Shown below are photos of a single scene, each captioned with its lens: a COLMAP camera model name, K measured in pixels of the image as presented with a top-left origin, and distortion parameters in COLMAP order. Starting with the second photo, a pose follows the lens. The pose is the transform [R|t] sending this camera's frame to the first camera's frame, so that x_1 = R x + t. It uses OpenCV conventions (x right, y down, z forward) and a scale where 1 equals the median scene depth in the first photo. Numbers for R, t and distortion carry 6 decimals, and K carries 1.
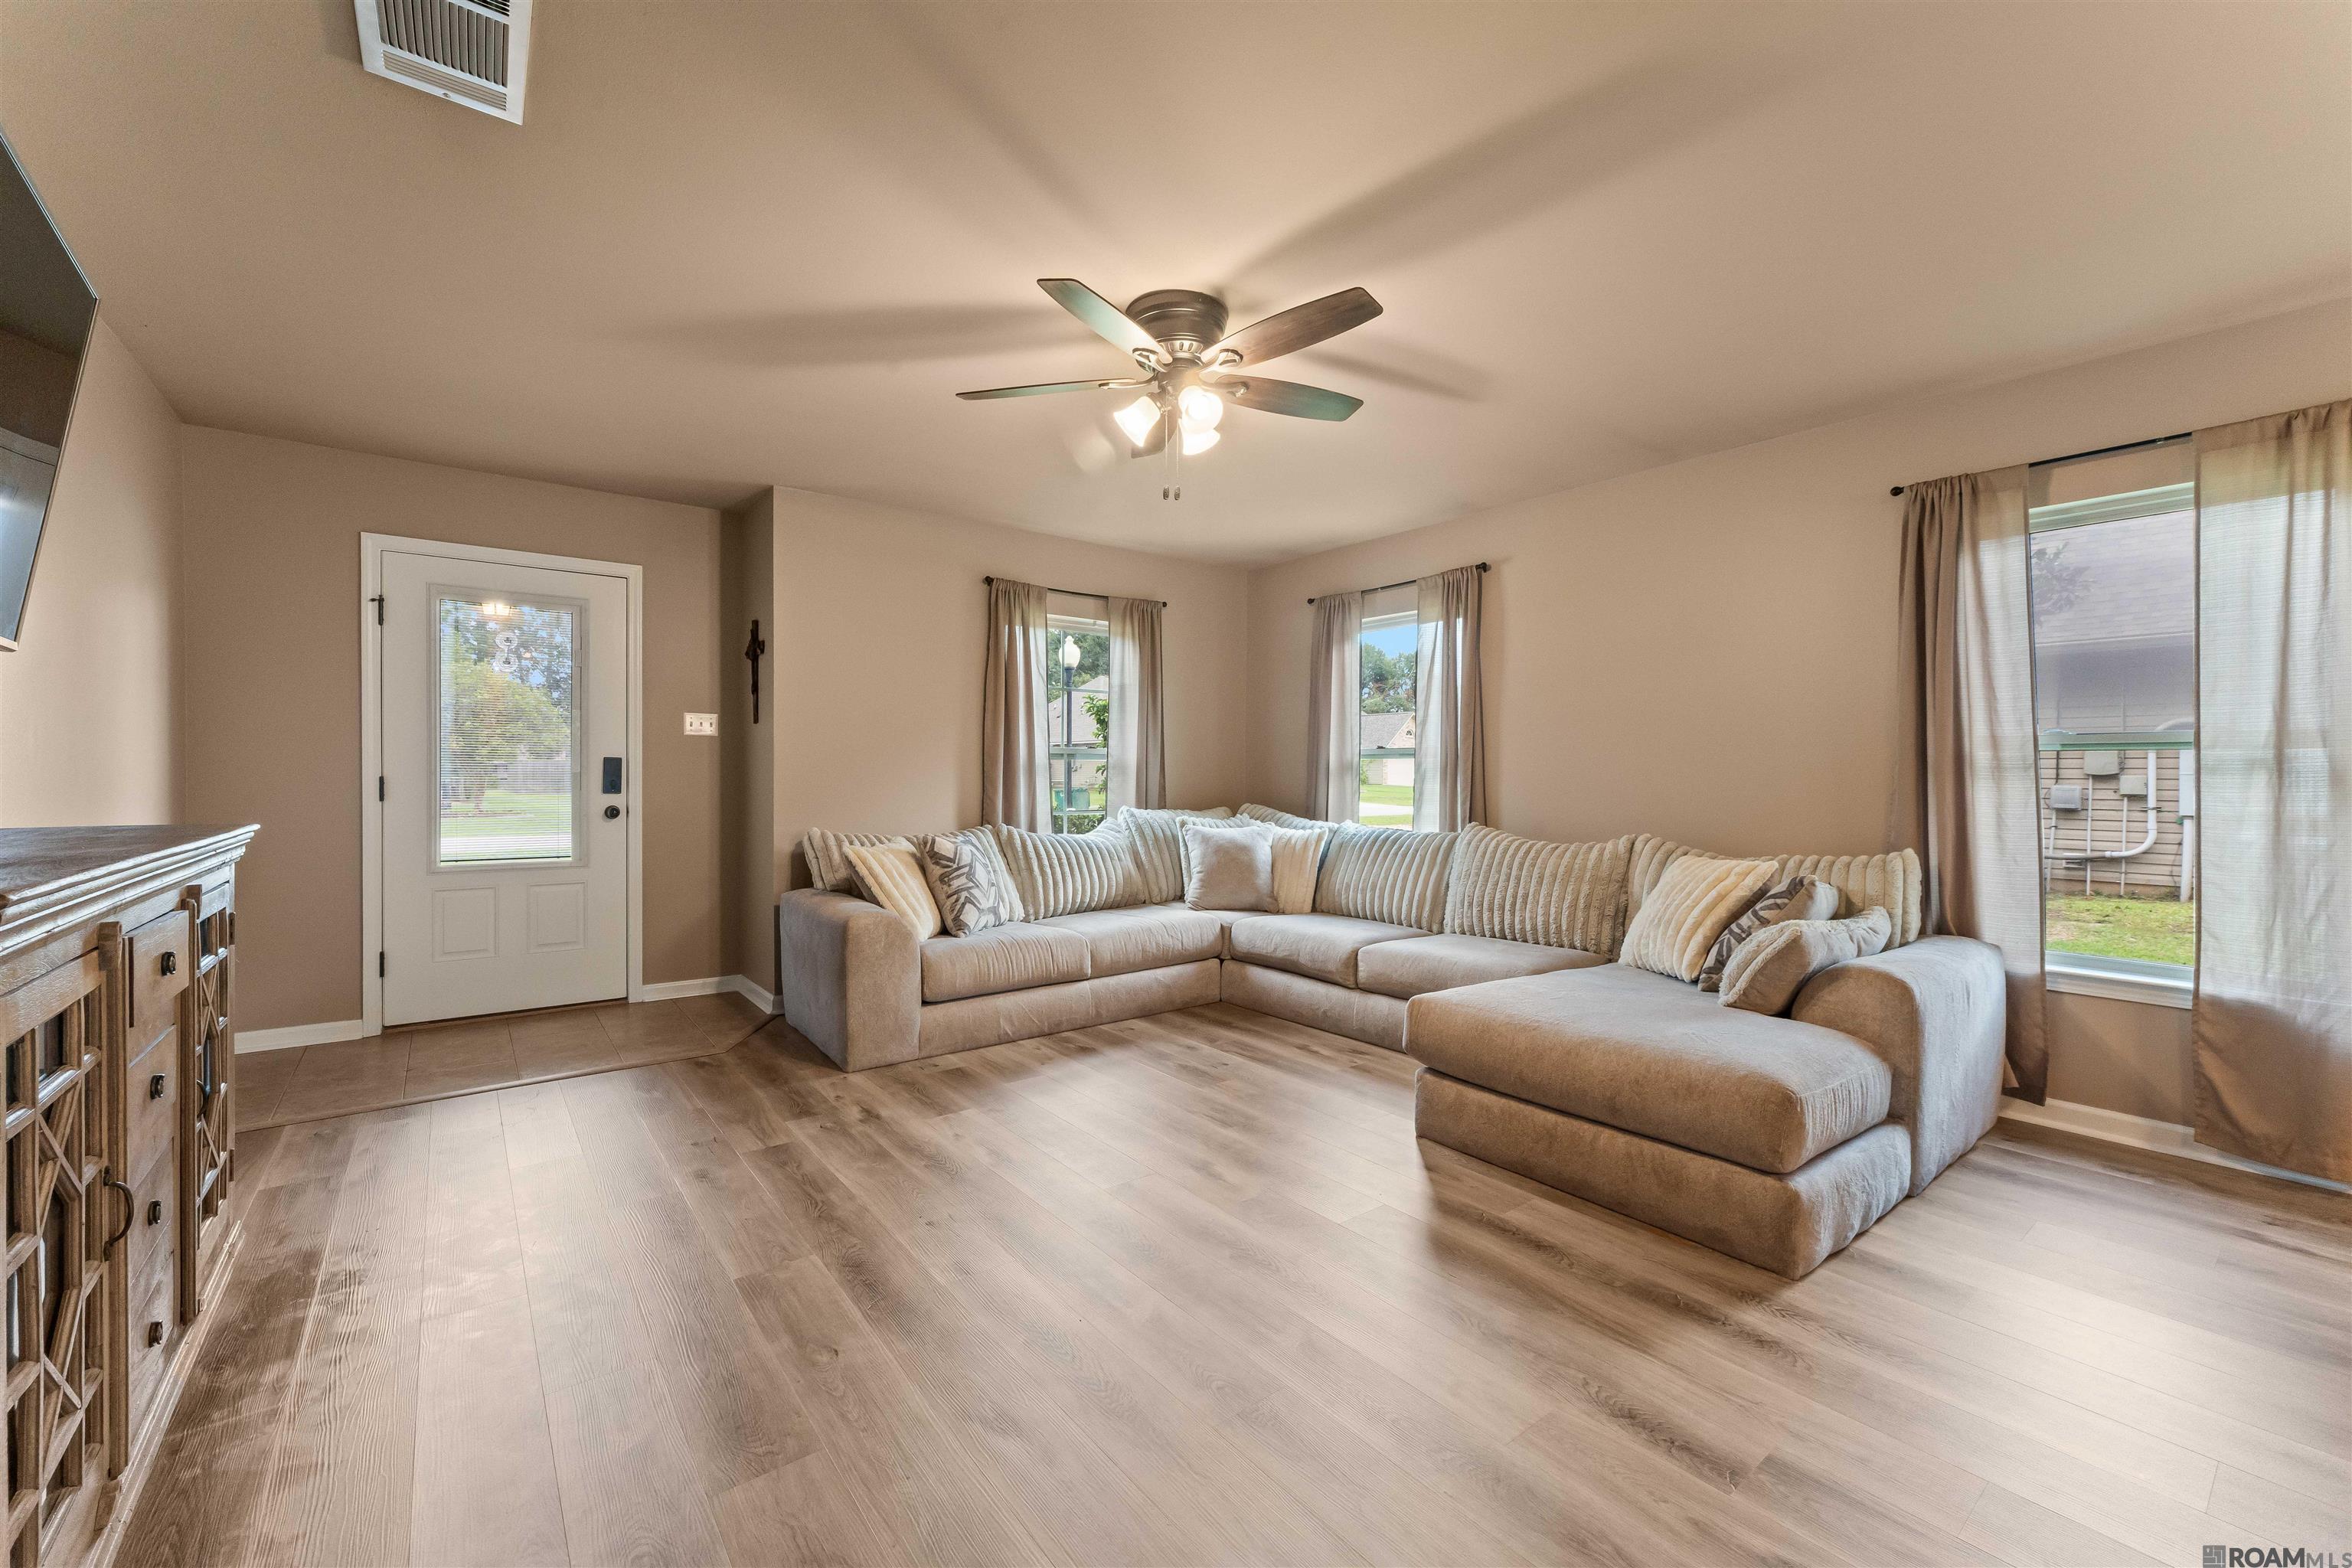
lens RADIAL K [[929.4, 0, 1152.3], [0, 929.4, 783.7], [0, 0, 1]] dist [0.000216, 0.000193]
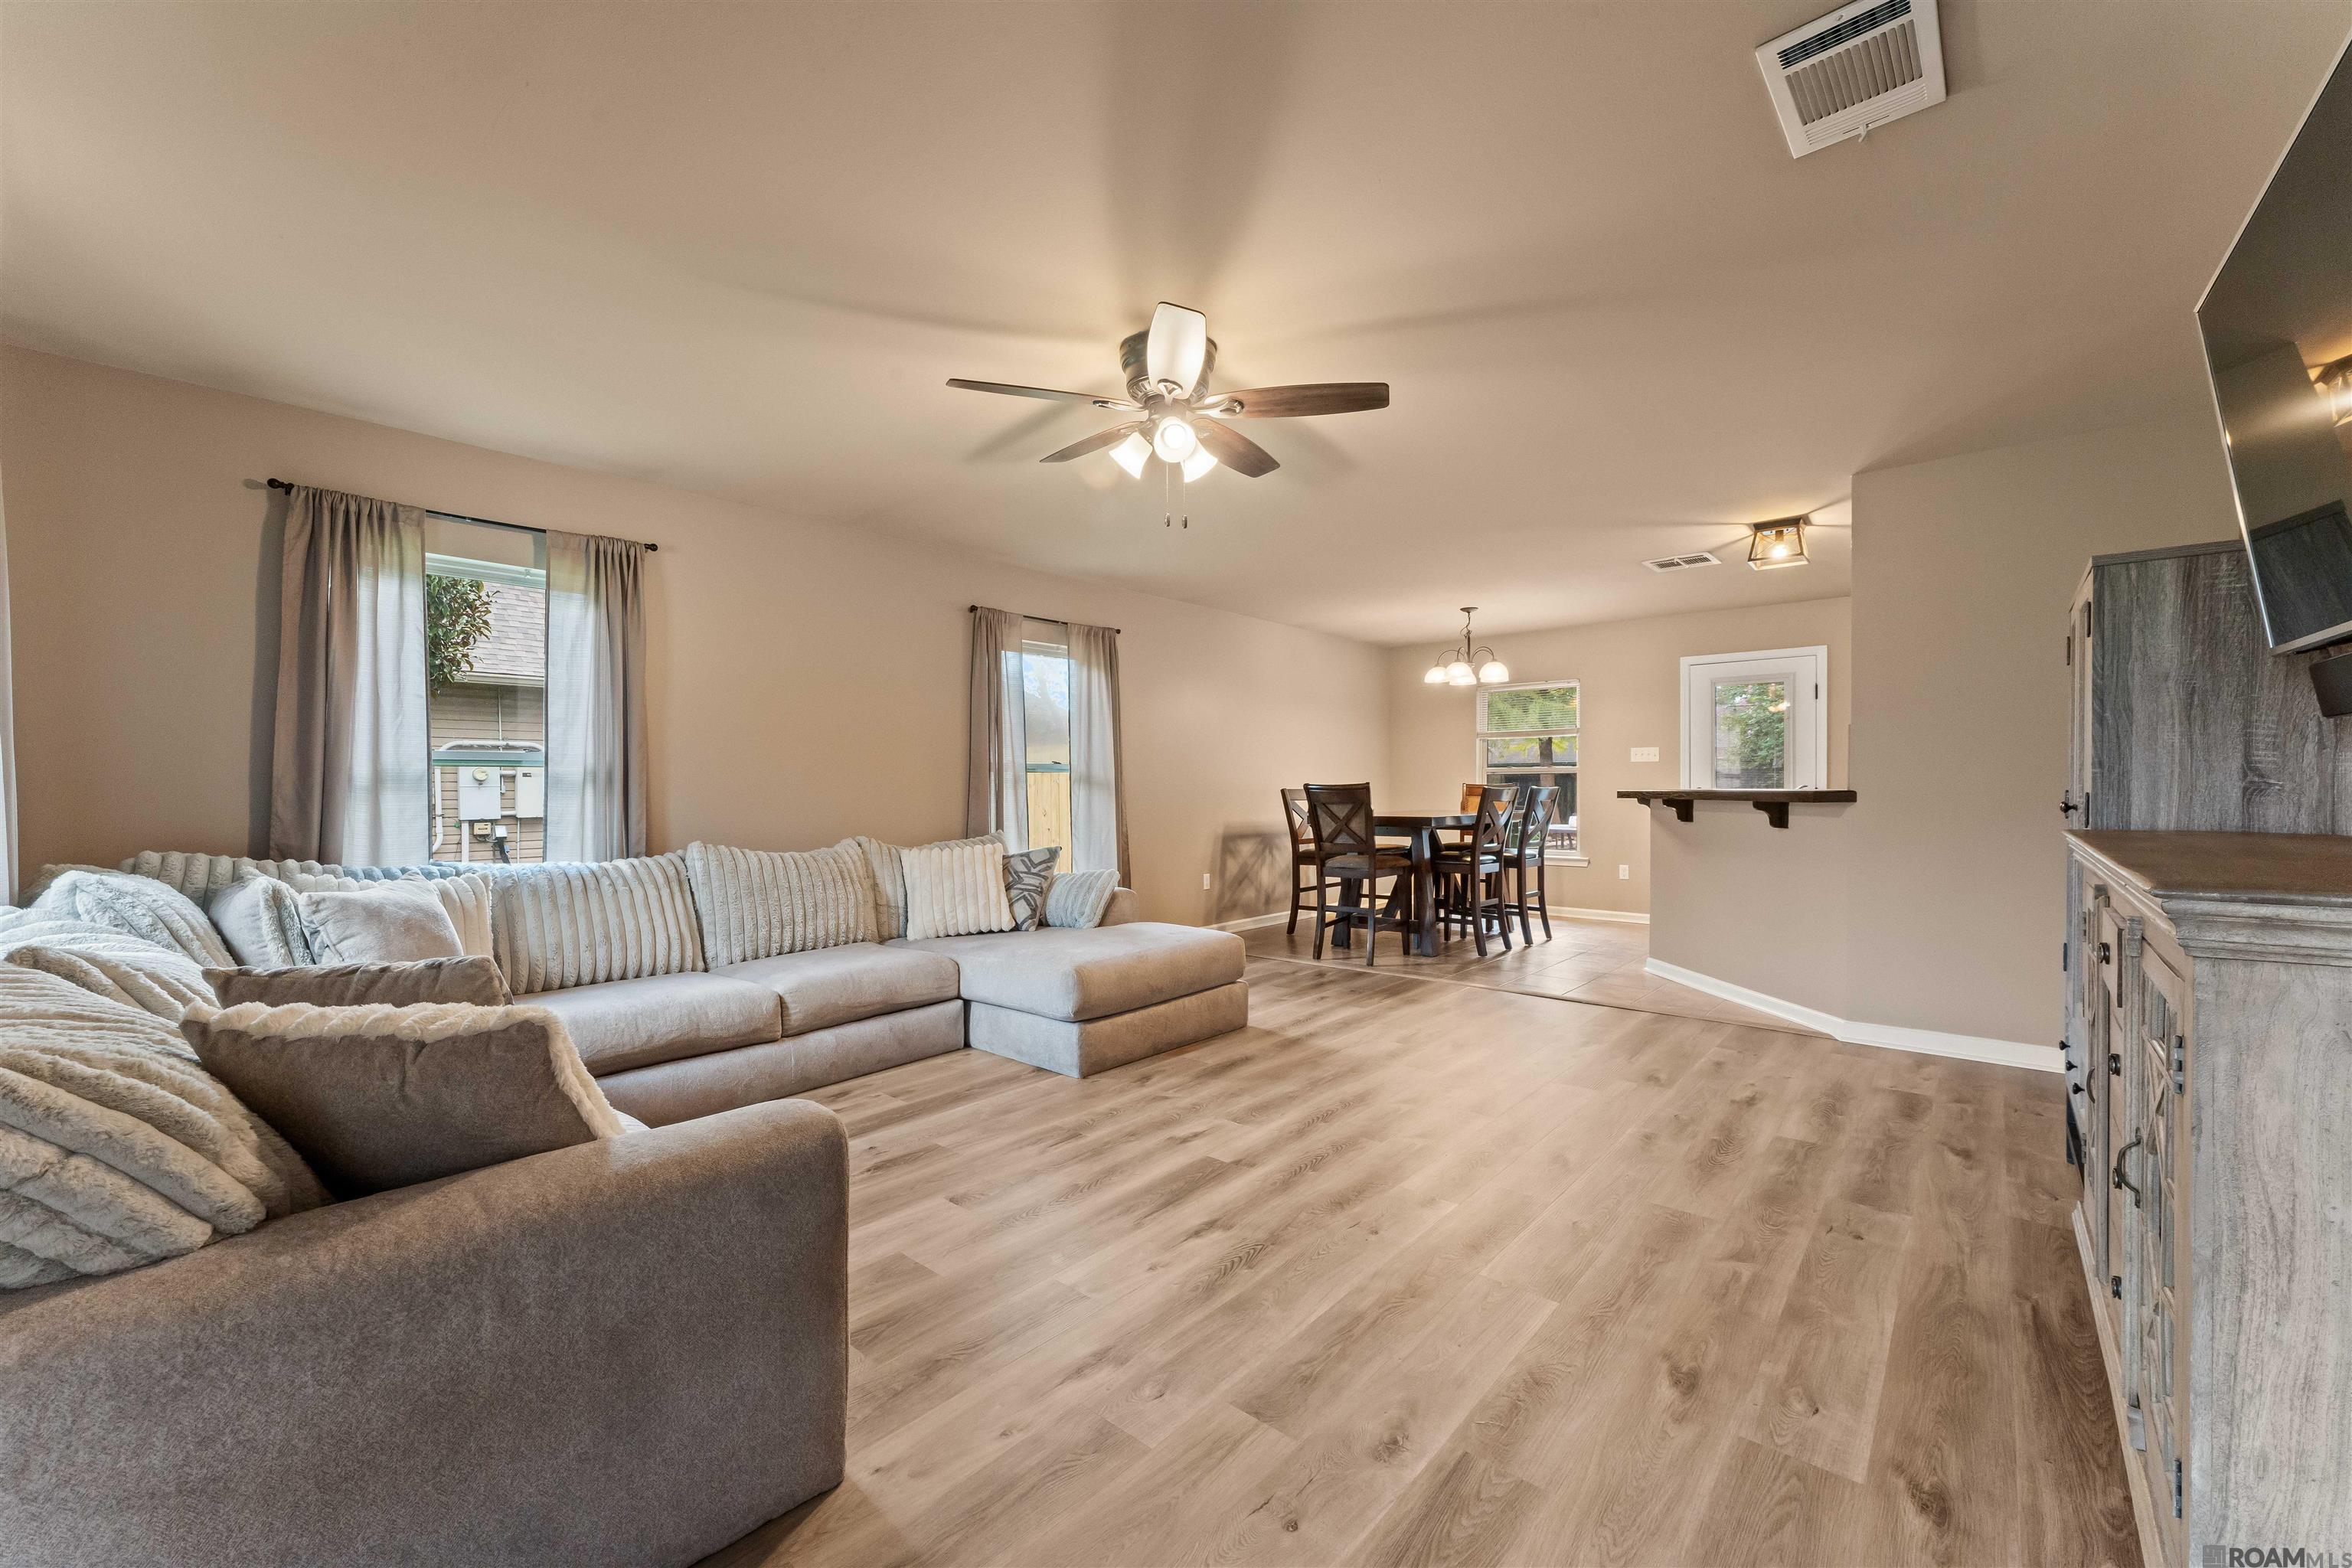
lens RADIAL K [[929.4, 0, 1165.5], [0, 929.4, 779.9], [0, 0, 1]] dist [0.000216, 0.000193]
pose [[-0.193457, 0.003205, 0.981103, -0.694194], [0.015670, 0.999877, -0.000177, -0.010818], [-0.980984, 0.015340, -0.193484, 0.826641]]
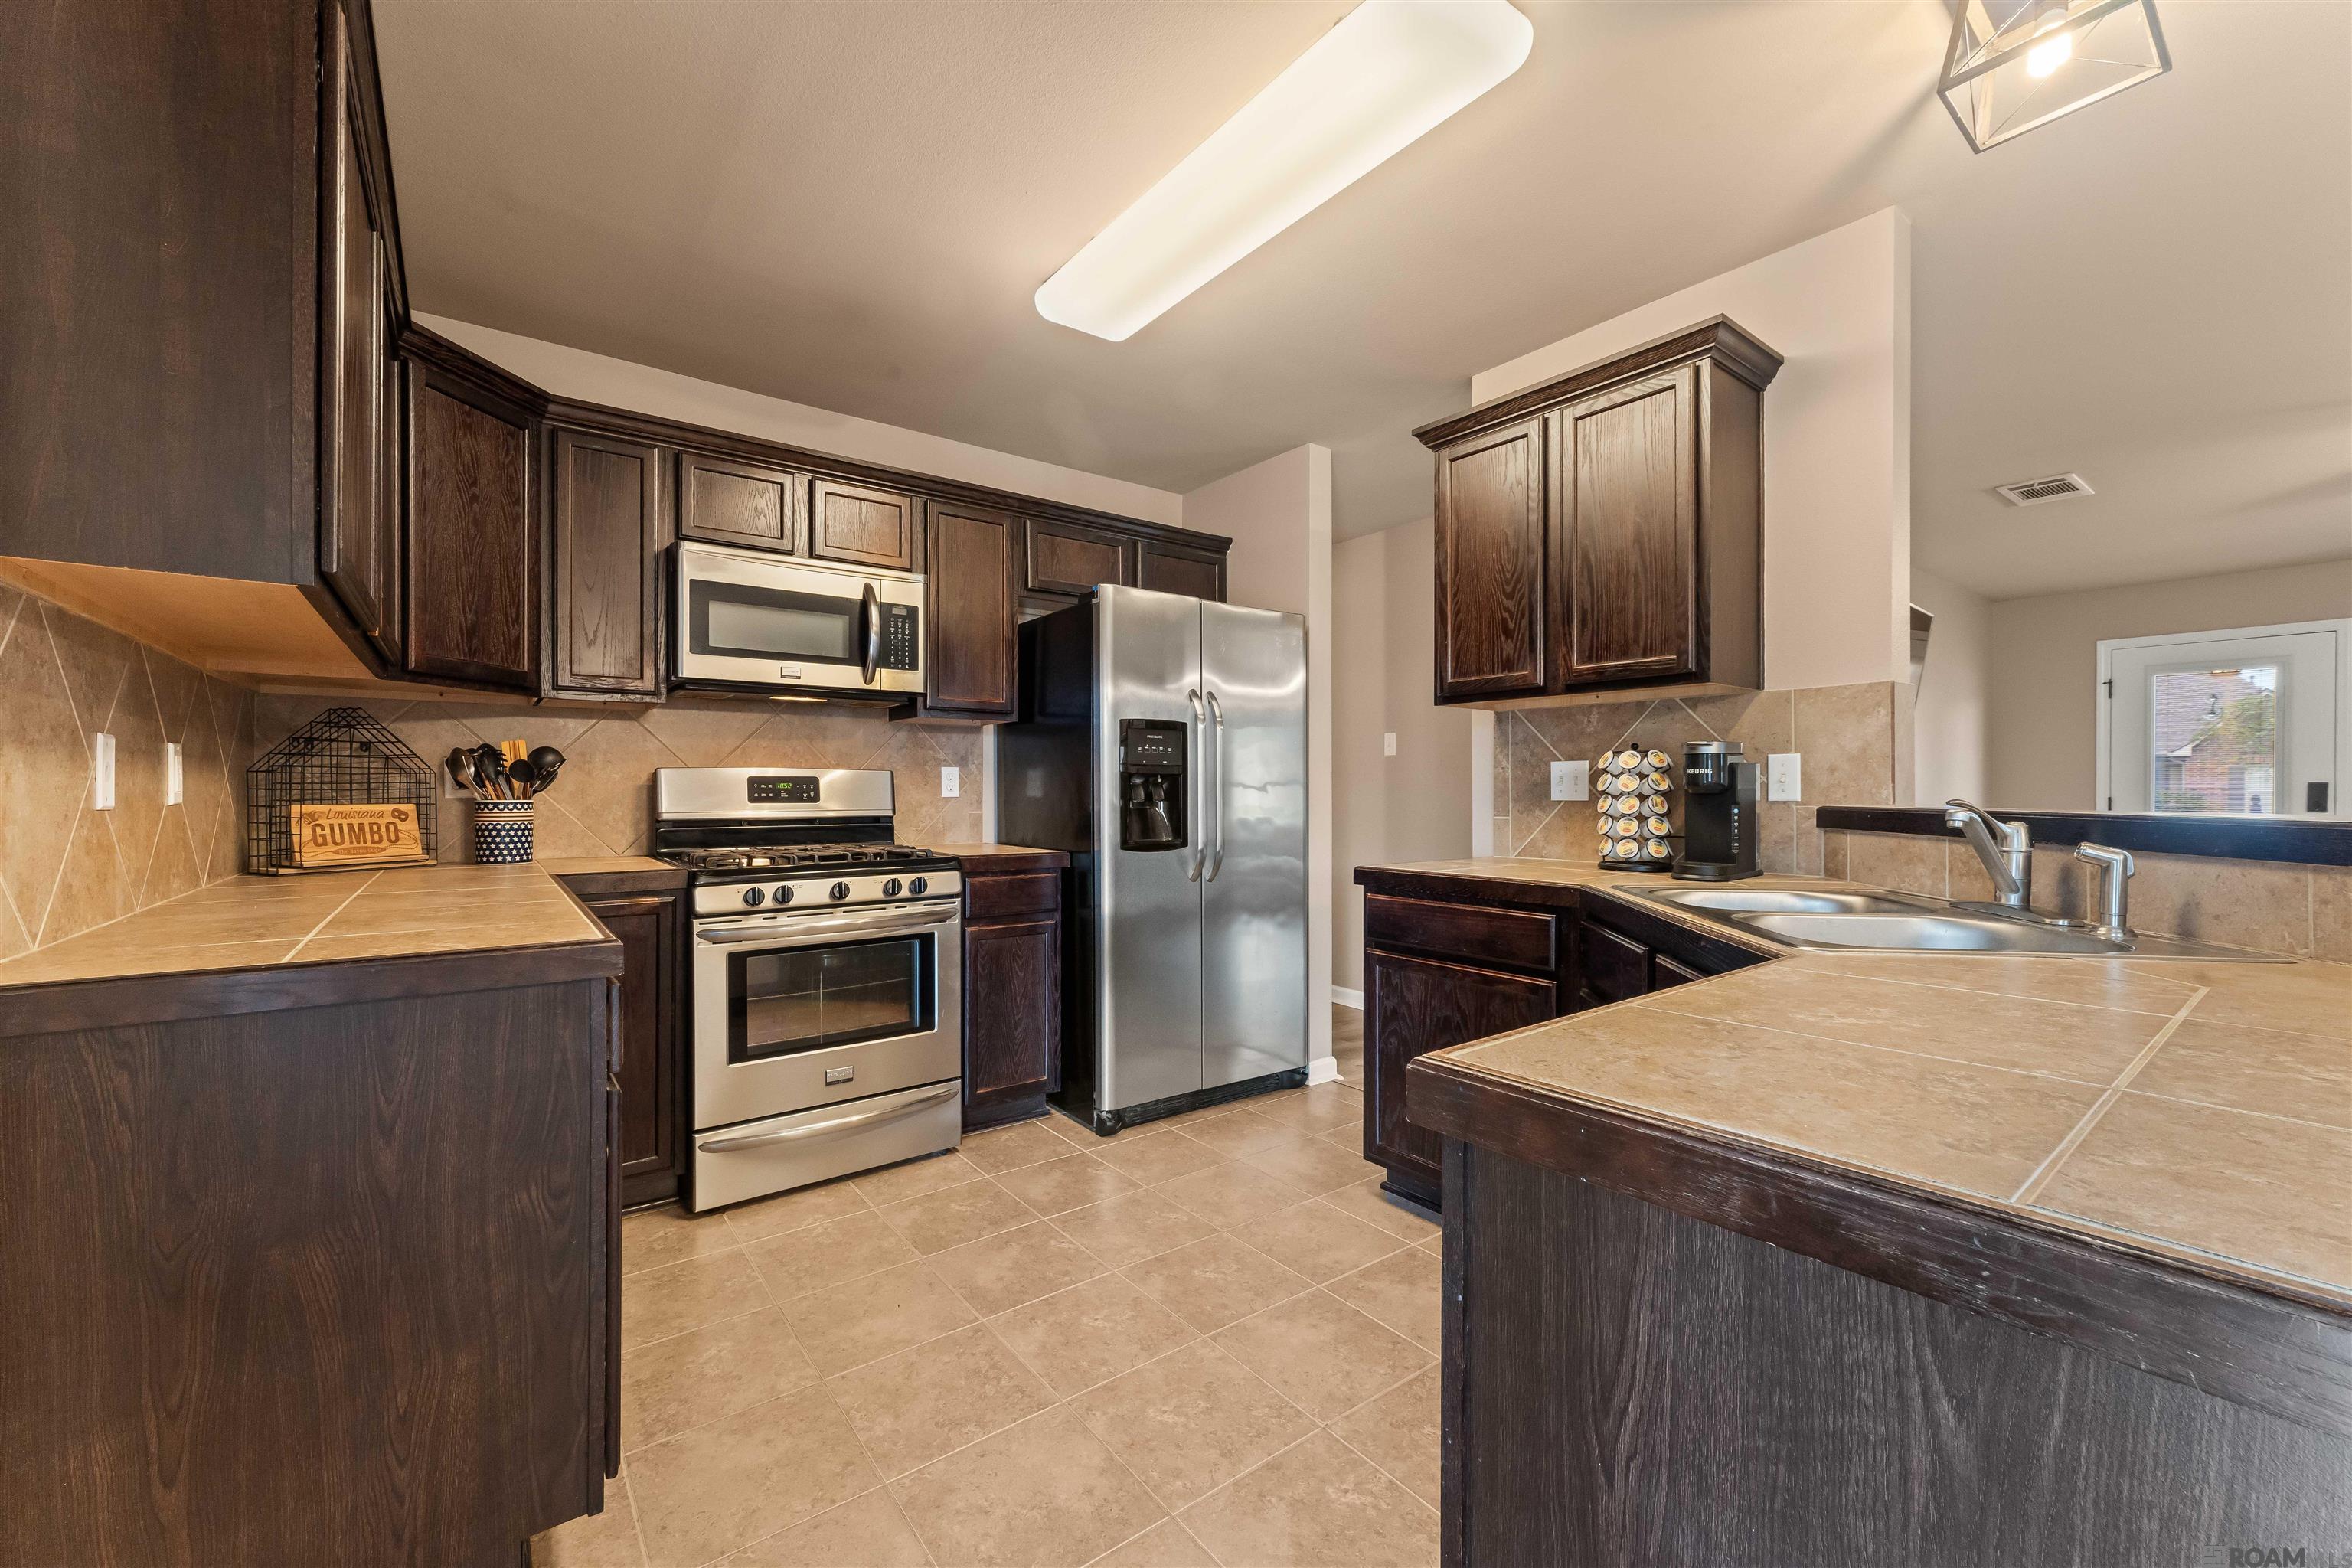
lens RADIAL K [[929.4, 0, 1178.3], [0, 929.4, 787.9], [0, 0, 1]] dist [0.000216, 0.000193]
pose [[0.009769, -0.003598, -0.999946, 0.688256], [-0.013233, 0.999905, -0.003727, 0.003563], [0.999865, 0.013269, 0.009721, -0.550077]]
